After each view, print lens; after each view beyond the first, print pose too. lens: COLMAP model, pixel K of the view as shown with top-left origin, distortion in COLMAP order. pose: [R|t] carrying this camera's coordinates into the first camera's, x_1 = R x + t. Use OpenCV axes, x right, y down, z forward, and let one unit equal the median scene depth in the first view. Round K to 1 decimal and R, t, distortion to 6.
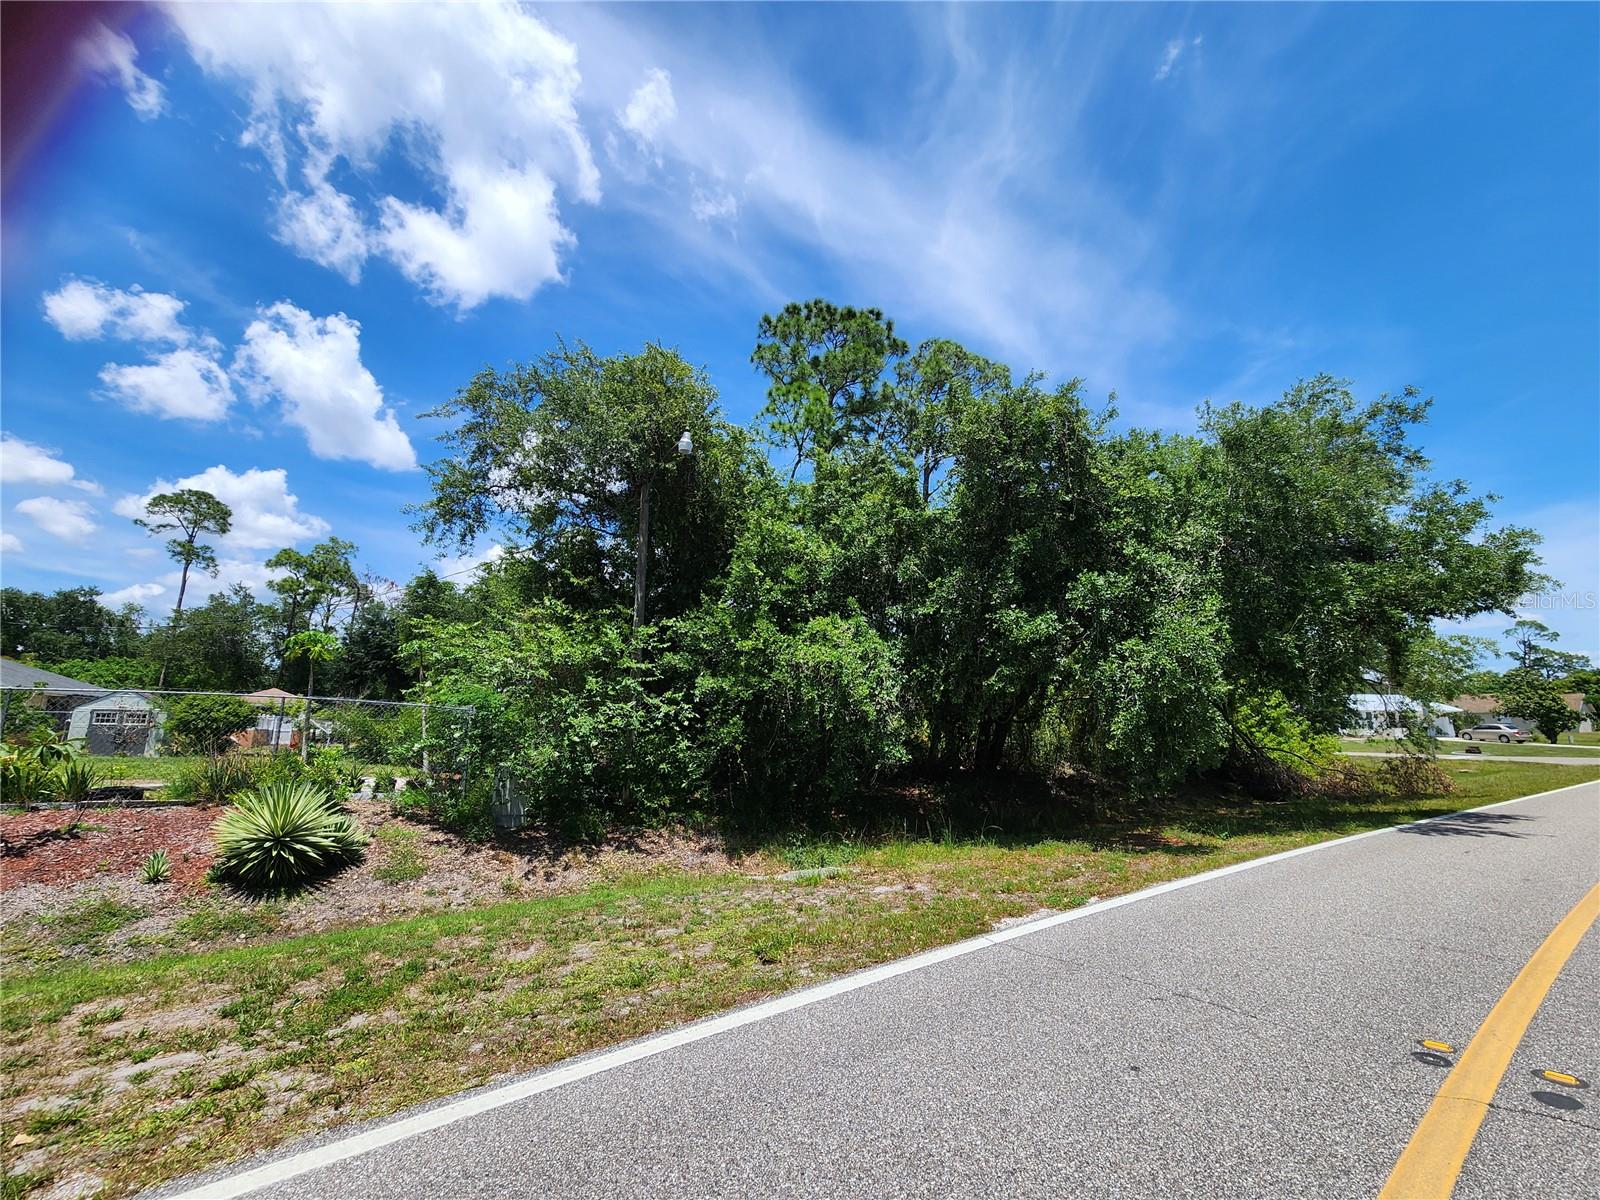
lens RADIAL K [[649.1, 0, 797.8], [0, 649.1, 605.8], [0, 0, 1]] dist [-0.001690, -0.000689]
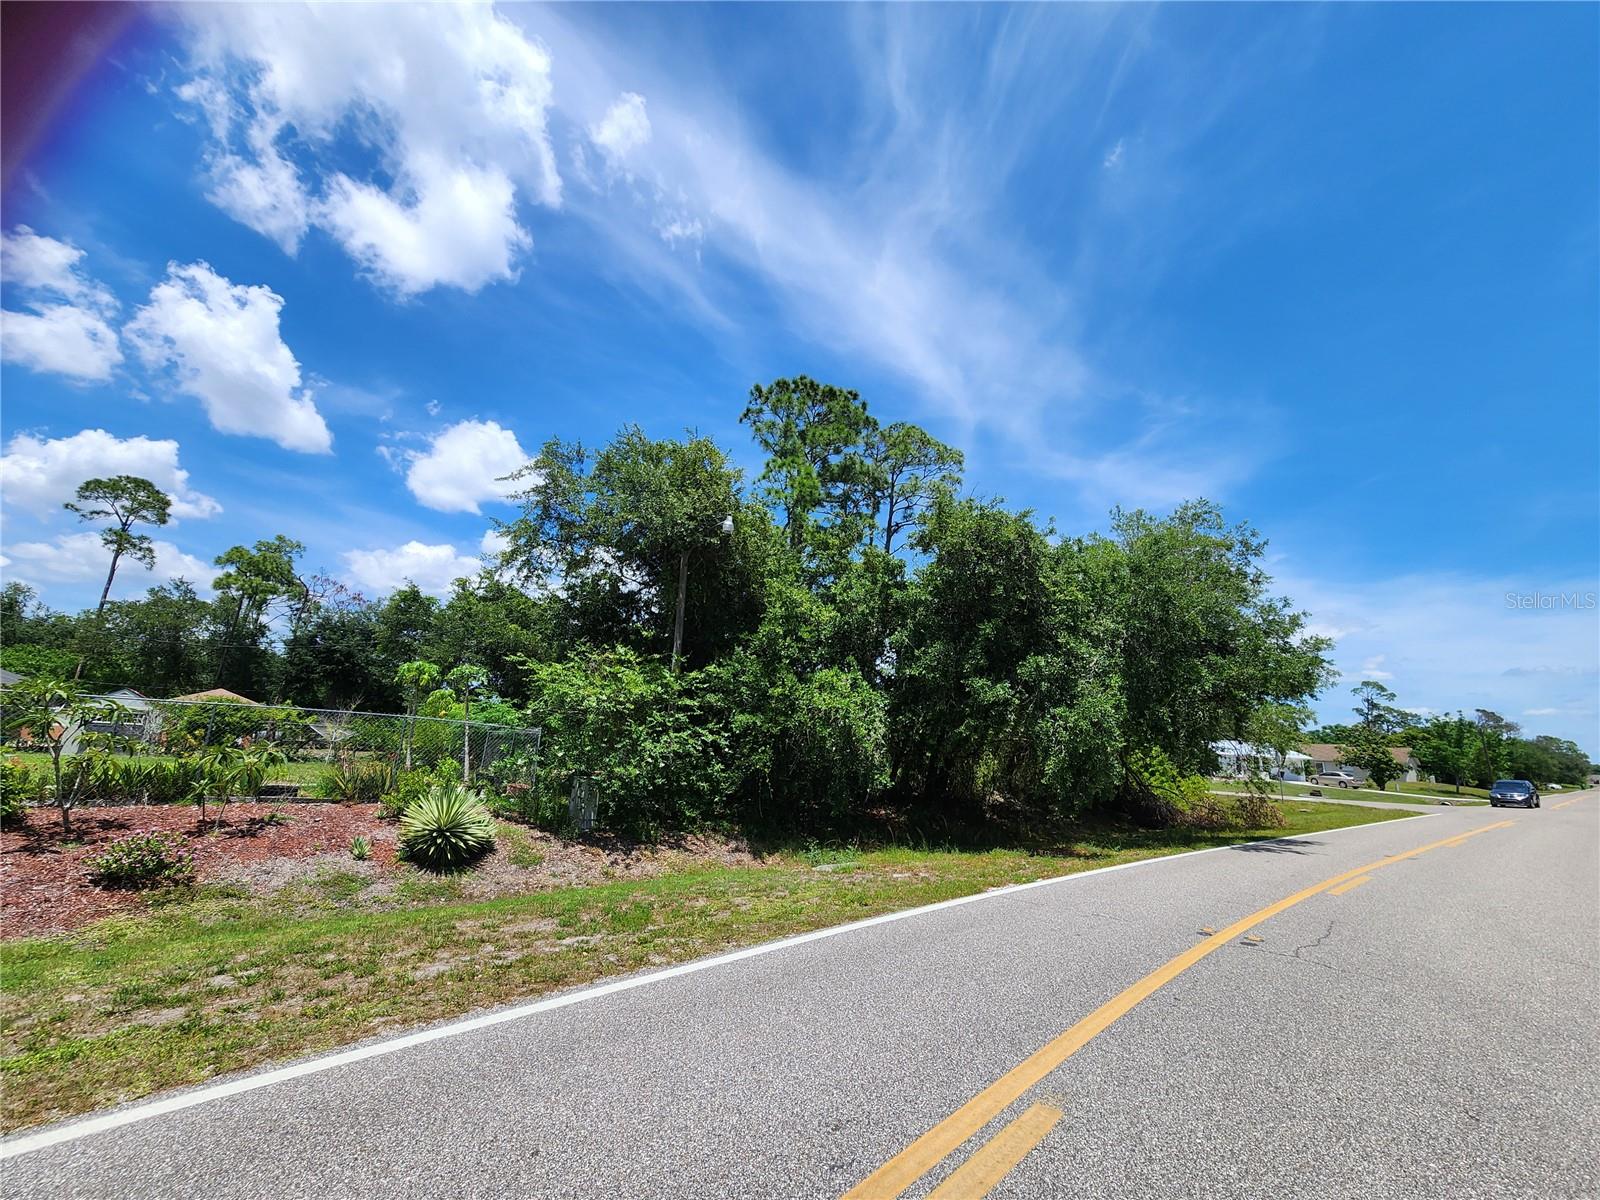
lens RADIAL K [[649.1, 0, 797.8], [0, 649.1, 605.8], [0, 0, 1]] dist [-0.001690, -0.000689]
pose [[0.991394, 0.066652, 0.112677, -0.173797], [-0.063062, 0.997391, -0.035136, -0.060273], [-0.114725, 0.027728, 0.993010, -0.260287]]
